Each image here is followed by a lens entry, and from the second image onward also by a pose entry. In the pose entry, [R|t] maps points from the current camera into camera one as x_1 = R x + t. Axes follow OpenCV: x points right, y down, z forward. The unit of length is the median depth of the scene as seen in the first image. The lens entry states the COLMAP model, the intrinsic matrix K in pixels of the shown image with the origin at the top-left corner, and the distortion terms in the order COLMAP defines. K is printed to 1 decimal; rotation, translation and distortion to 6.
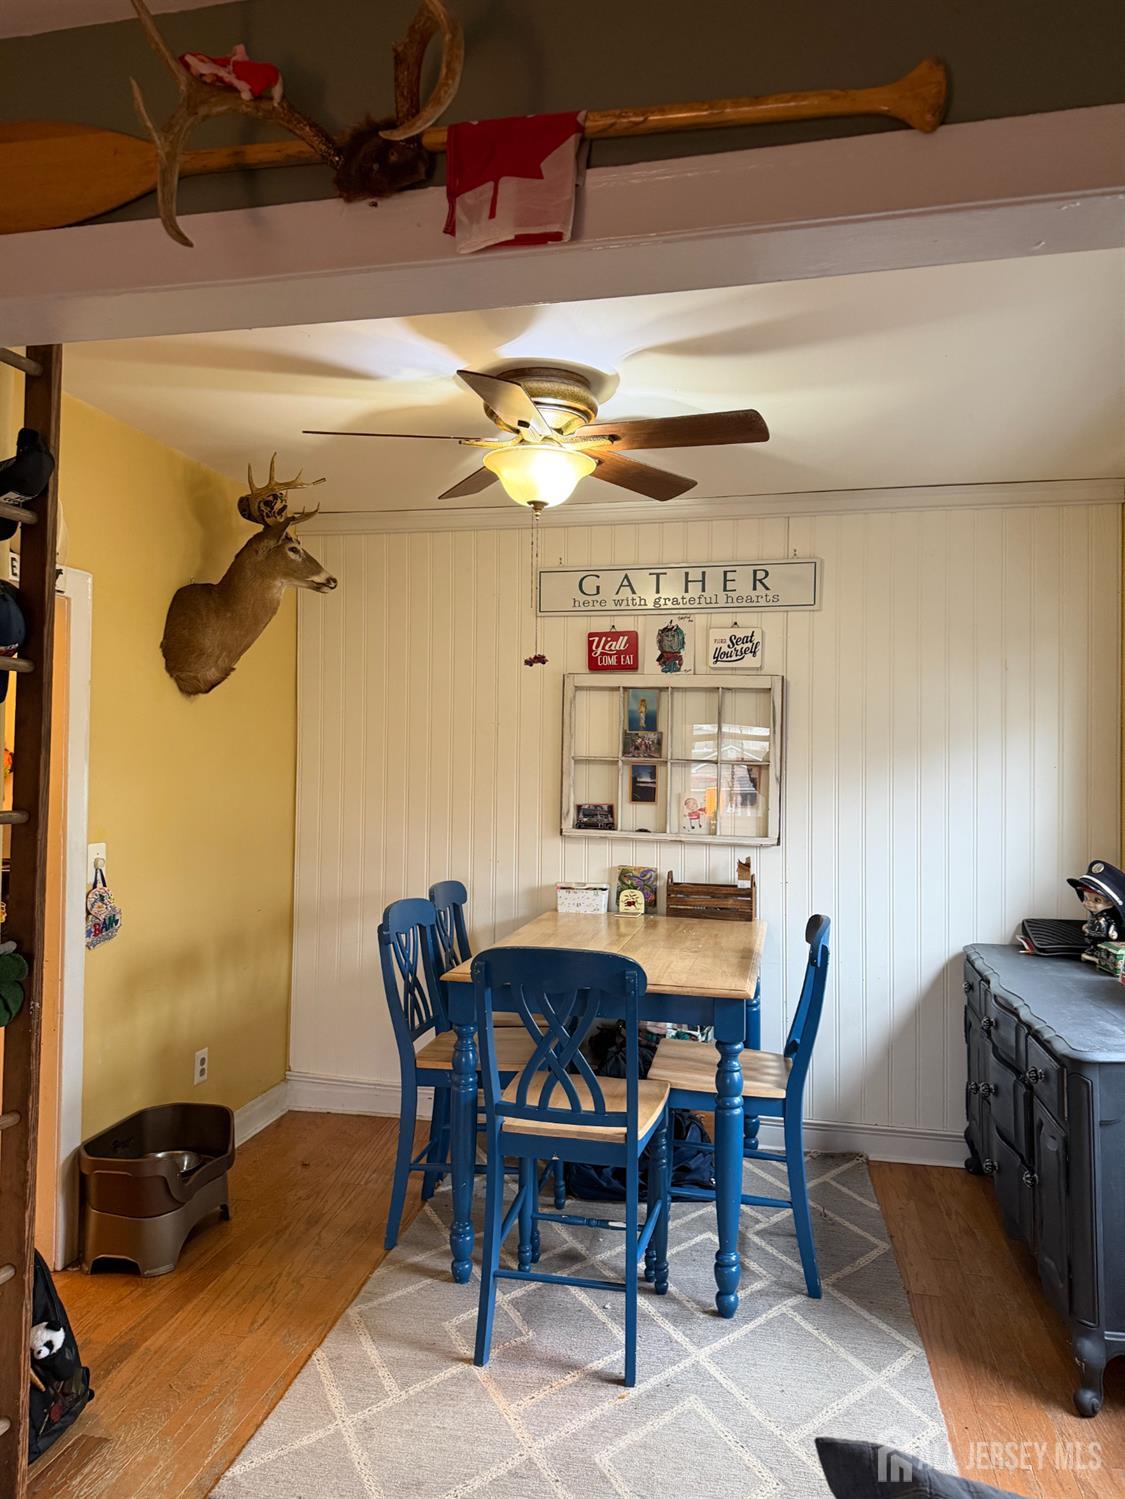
lens RADIAL K [[1054.5, 0, 555.0], [0, 1054.5, 743.3], [0, 0, 1]] dist [0.085850, -0.122597]
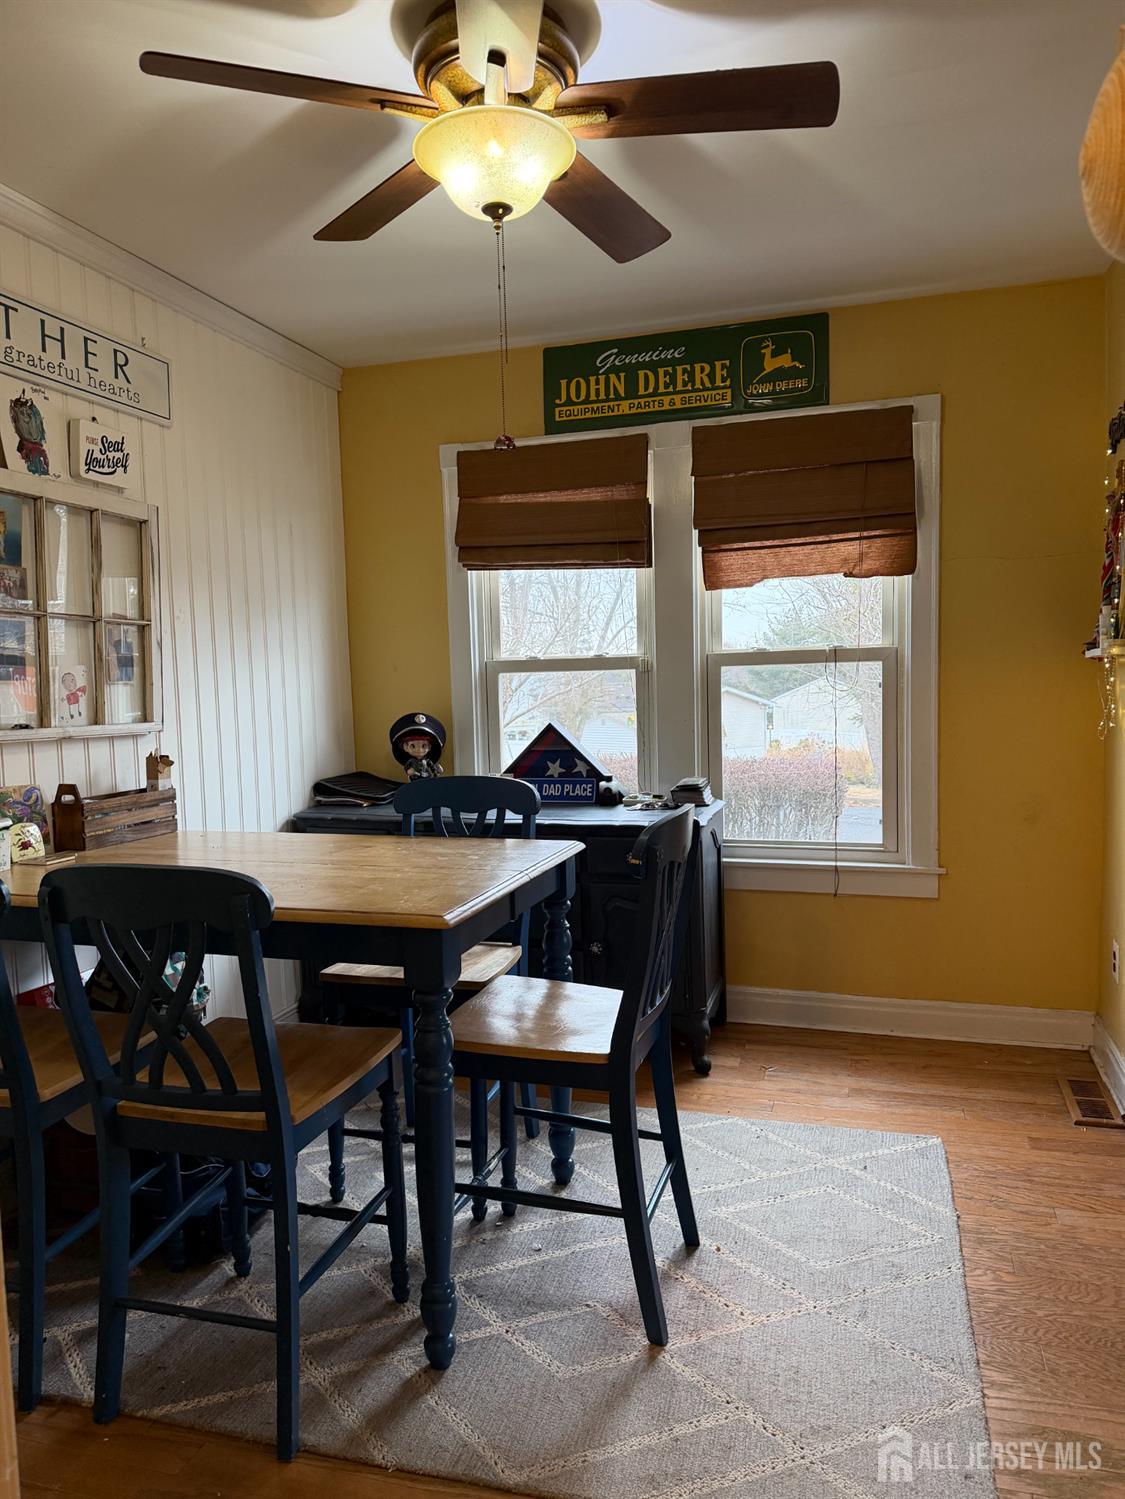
lens RADIAL K [[1025.1, 0, 584.4], [0, 1025.1, 759.4], [0, 0, 1]] dist [0.074296, -0.115734]
pose [[0.079054, -0.093416, 0.992484, -0.503596], [0.013432, 0.995609, 0.092641, 0.050688], [-0.996780, 0.006007, 0.079962, 0.630451]]
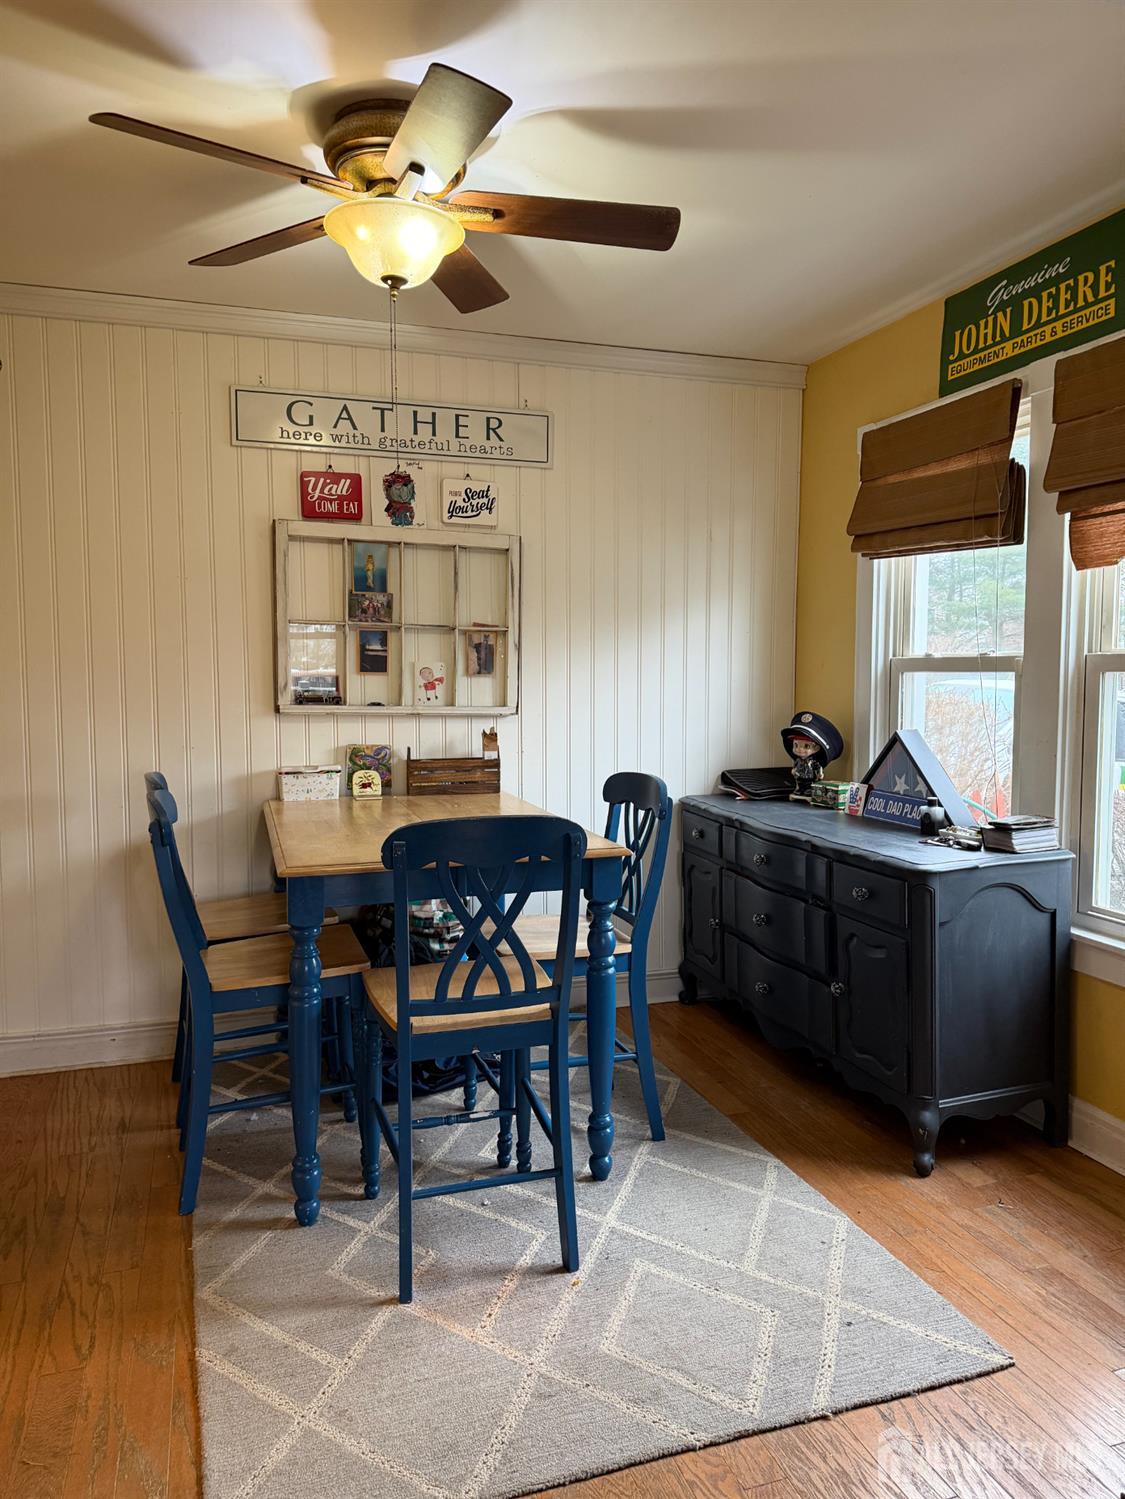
lens RADIAL K [[1050.1, 0, 577.5], [0, 1050.1, 752.6], [0, 0, 1]] dist [0.082816, -0.130174]
pose [[0.855038, -0.049944, 0.516155, -0.234438], [0.001761, 0.995625, 0.093422, 0.041147], [-0.518563, -0.078971, 0.851385, 0.152272]]
